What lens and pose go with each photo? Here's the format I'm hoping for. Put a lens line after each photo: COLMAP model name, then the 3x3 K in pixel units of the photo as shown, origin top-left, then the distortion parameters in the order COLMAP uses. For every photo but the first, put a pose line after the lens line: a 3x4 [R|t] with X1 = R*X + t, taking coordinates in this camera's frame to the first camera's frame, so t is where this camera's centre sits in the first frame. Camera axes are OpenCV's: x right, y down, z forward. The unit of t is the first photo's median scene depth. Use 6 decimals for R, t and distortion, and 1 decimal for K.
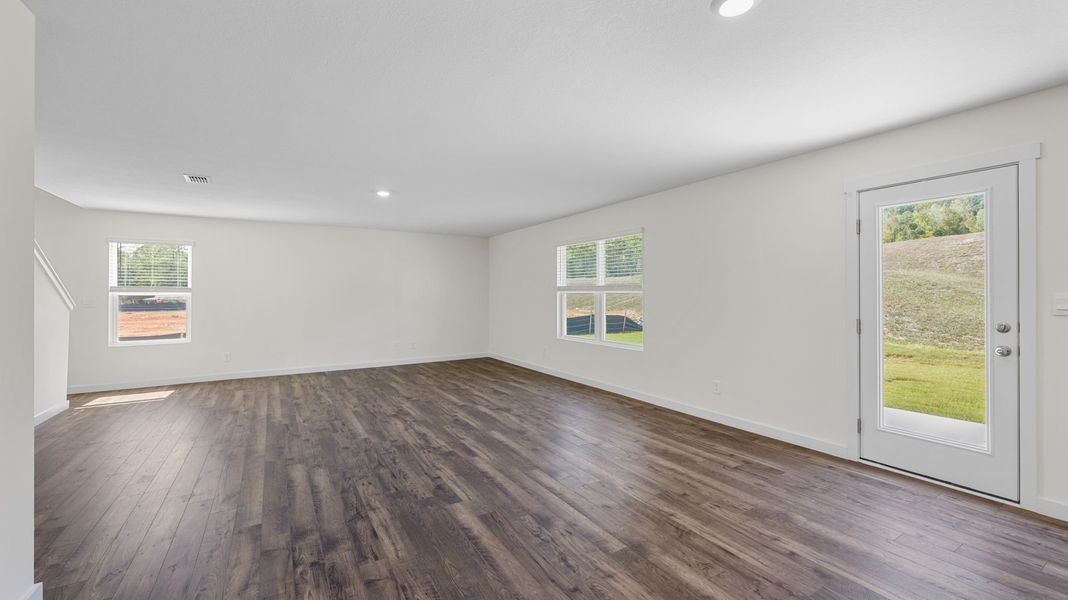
lens RADIAL K [[423.7, 0, 531.0], [0, 423.7, 294.8], [0, 0, 1]] dist [-0.004128, -0.000295]
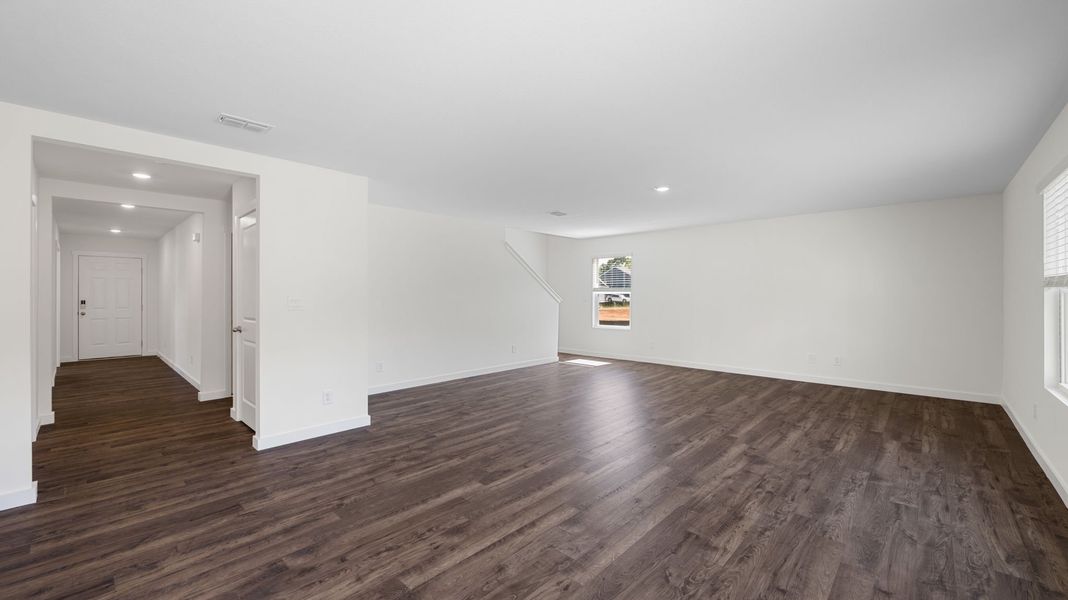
lens RADIAL K [[426.3, 0, 530.5], [0, 426.3, 290.9], [0, 0, 1]] dist [-0.000296, -0.000161]
pose [[0.267089, -0.003034, -0.963667, 0.664976], [-0.000853, 0.999994, -0.003385, -0.004424], [0.963672, 0.001726, 0.267085, 0.591196]]
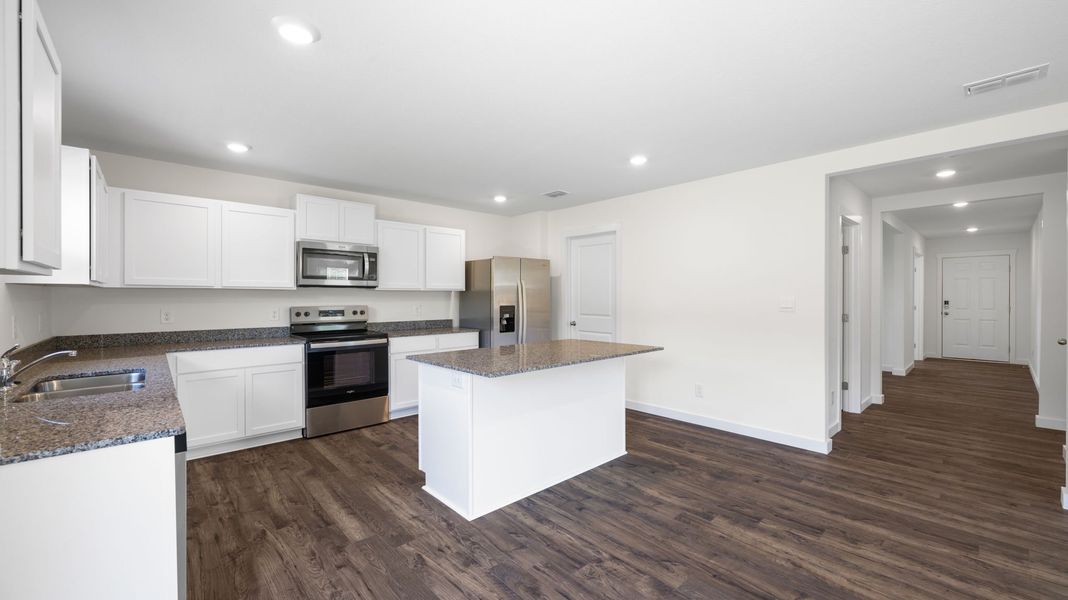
lens RADIAL K [[423.7, 0, 526.0], [0, 423.7, 300.3], [0, 0, 1]] dist [-0.004128, -0.000295]
pose [[-0.983687, 0.009157, -0.179654, 0.571428], [0.007438, 0.999920, 0.010238, -0.004182], [0.179734, 0.008735, -0.983677, 0.769131]]
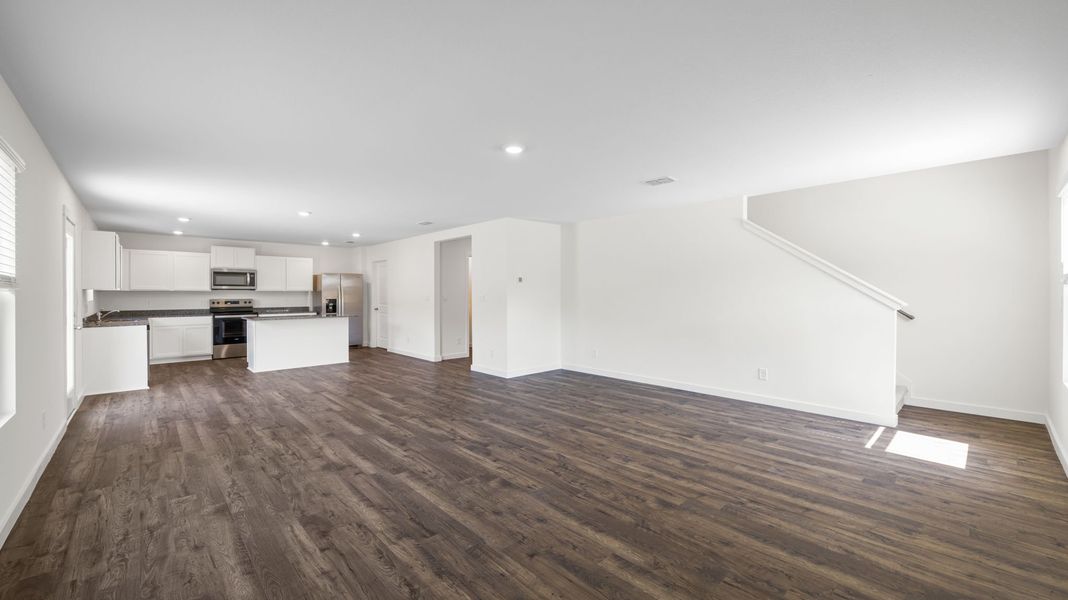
lens RADIAL K [[423.7, 0, 532.1], [0, 423.7, 298.6], [0, 0, 1]] dist [-0.004128, -0.000295]
pose [[-0.979714, 0.009752, -0.200164, -0.311308], [0.007274, 0.999888, 0.013112, -0.001076], [0.200269, 0.011390, -0.979675, 2.225377]]
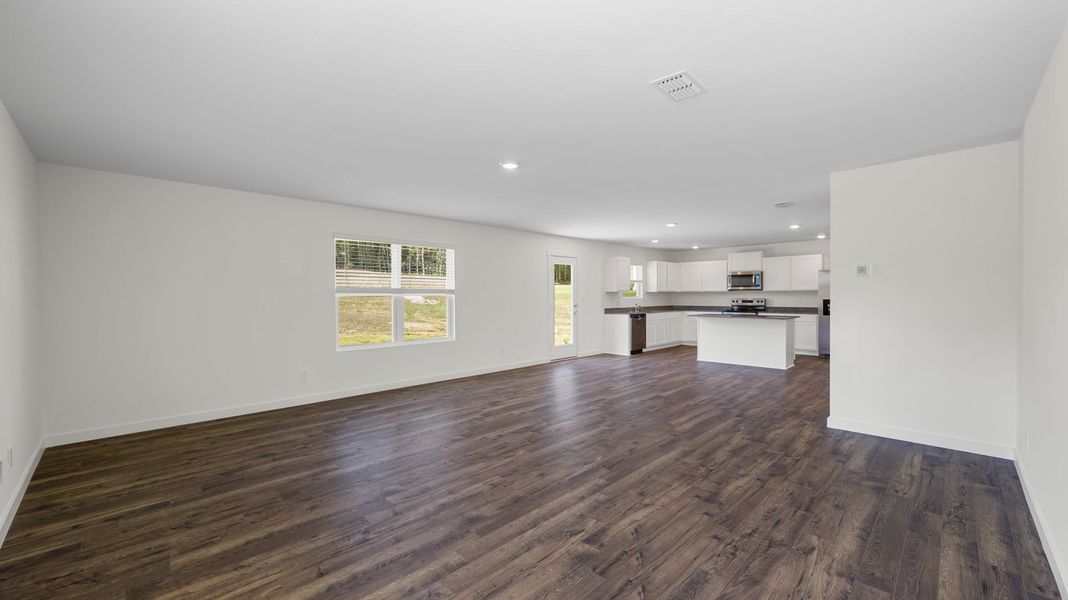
lens RADIAL K [[423.7, 0, 527.4], [0, 423.7, 301.3], [0, 0, 1]] dist [-0.004128, -0.000295]
pose [[-0.227359, -0.007300, 0.973784, -1.467348], [0.007612, 0.999928, 0.009273, 0.004475], [-0.973781, 0.009520, -0.227287, 1.507041]]
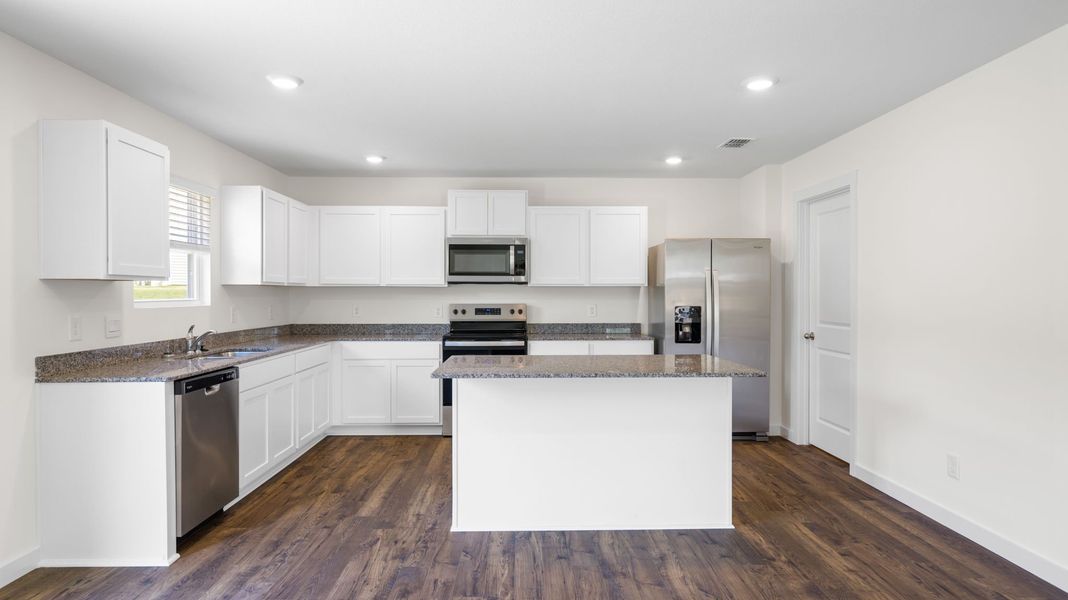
lens RADIAL K [[601.2, 0, 525.4], [0, 601.2, 296.6], [0, 0, 1]] dist [-0.002177, 0.000473]
pose [[-0.860072, 0.004260, 0.510156, -0.007396], [0.006120, 0.999979, 0.001968, -0.000968], [-0.510137, 0.004814, -0.860080, 0.811451]]
